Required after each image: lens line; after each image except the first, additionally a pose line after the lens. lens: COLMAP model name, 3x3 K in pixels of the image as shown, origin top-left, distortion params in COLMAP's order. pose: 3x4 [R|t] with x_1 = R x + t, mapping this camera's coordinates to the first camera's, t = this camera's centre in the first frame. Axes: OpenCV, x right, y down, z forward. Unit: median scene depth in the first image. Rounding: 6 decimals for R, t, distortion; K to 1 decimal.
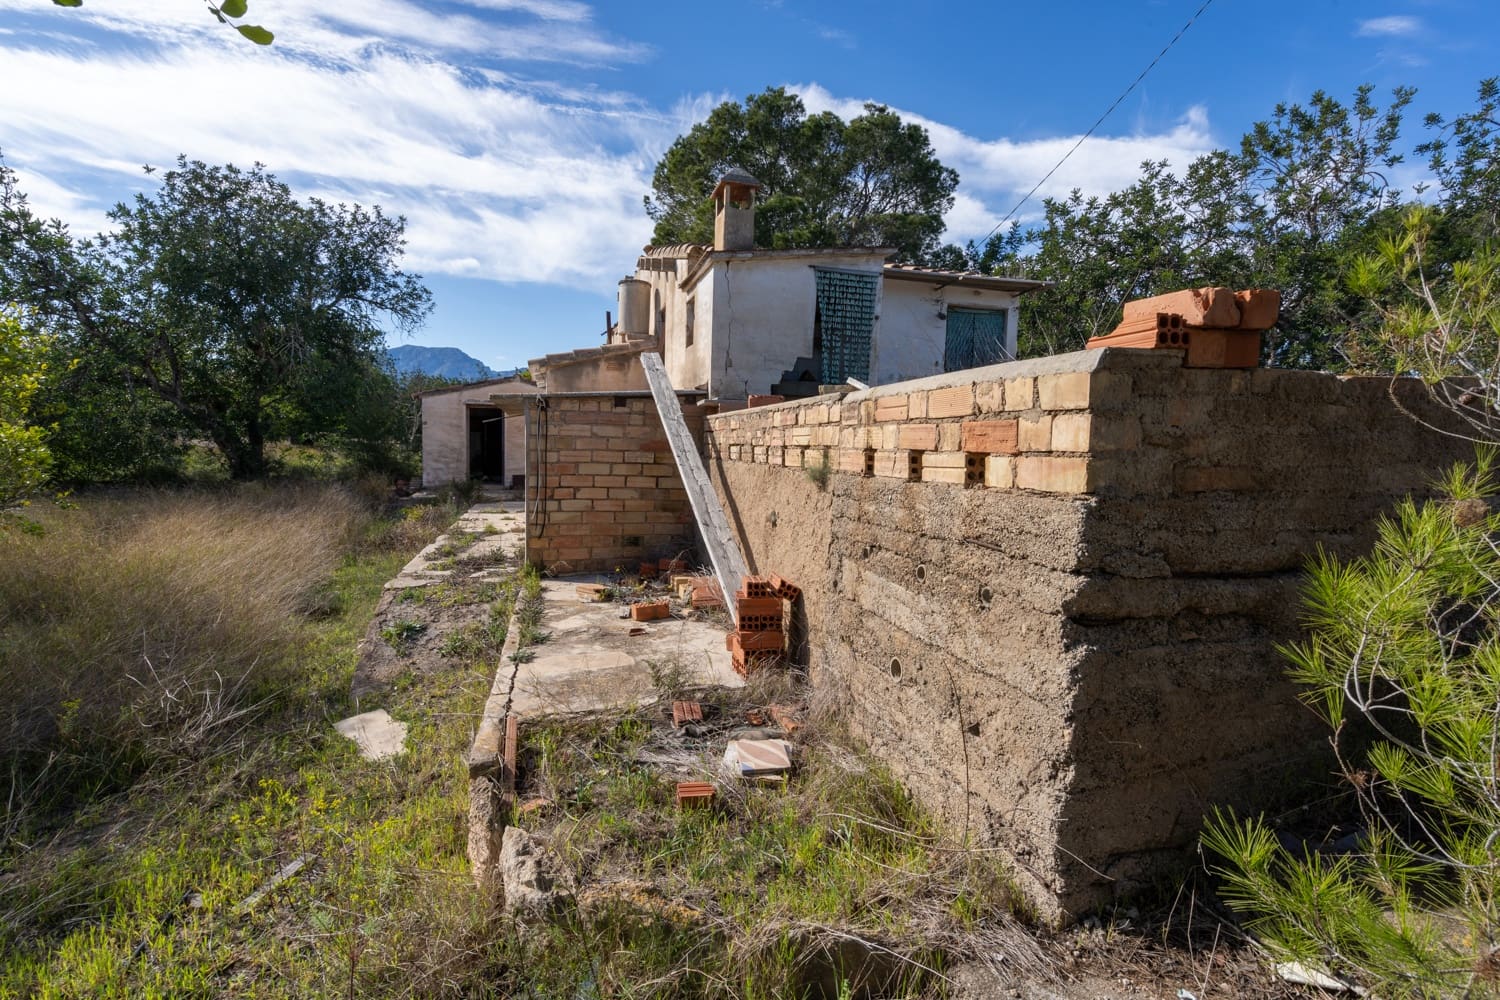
lens RADIAL K [[686.9, 0, 745.5], [0, 686.9, 497.0], [0, 0, 1]] dist [-0.002414, 0.000024]
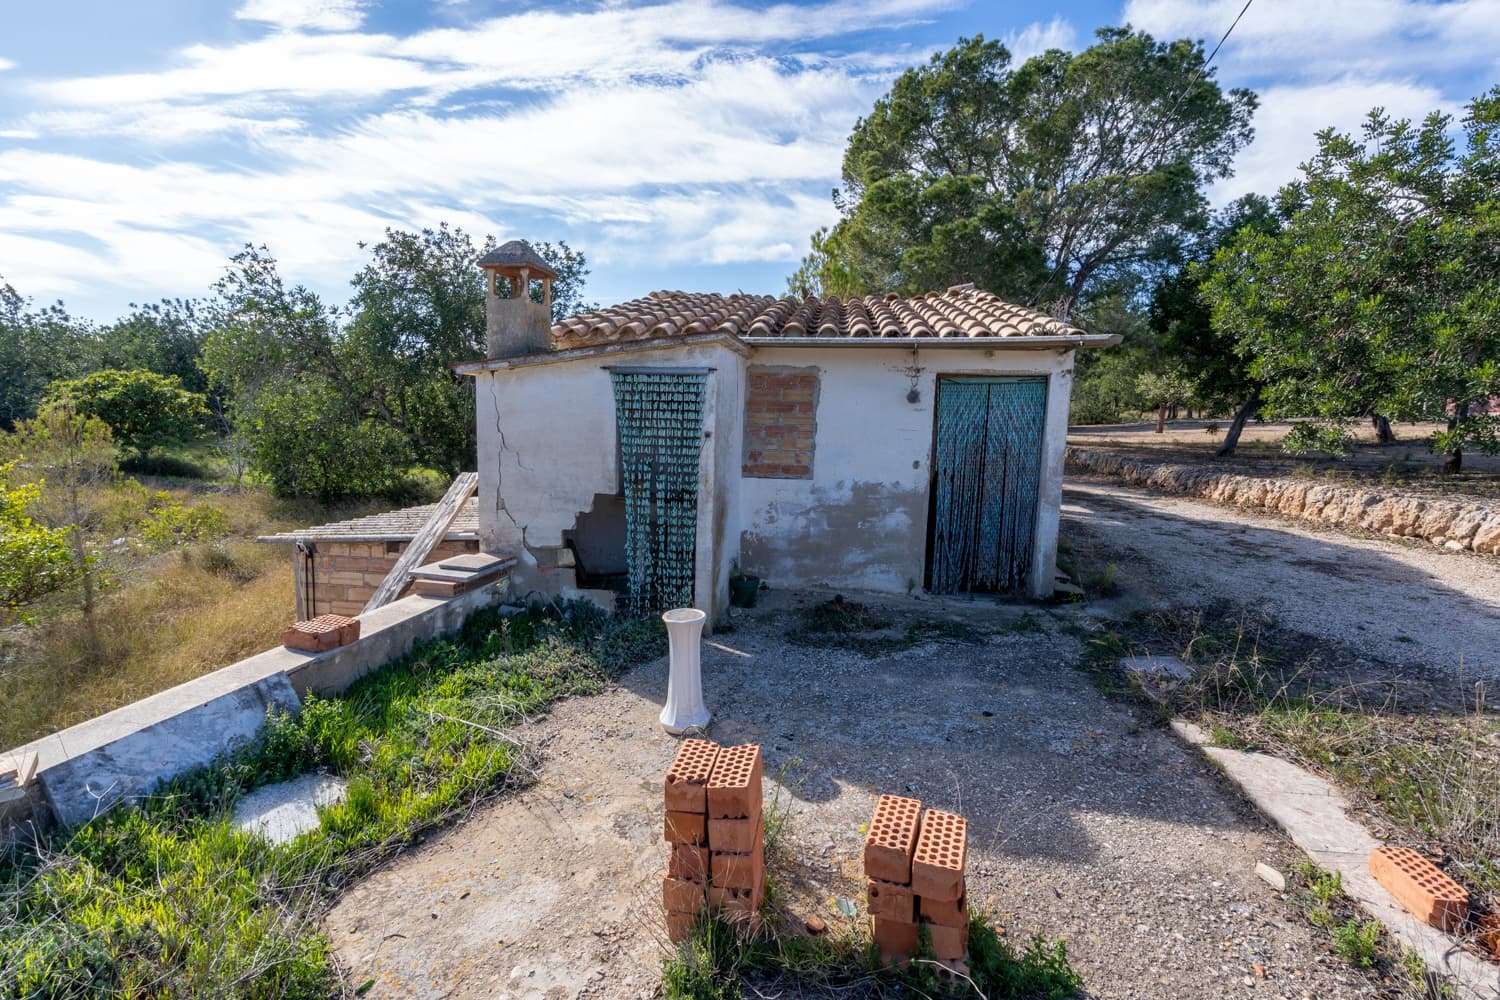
lens RADIAL K [[686.9, 0, 745.5], [0, 686.9, 497.0], [0, 0, 1]] dist [-0.002414, 0.000024]
pose [[0.901814, 0.049677, -0.429259, 0.518959], [-0.031441, 0.998280, 0.049475, -0.237397], [0.430979, -0.031121, 0.901825, 0.415105]]
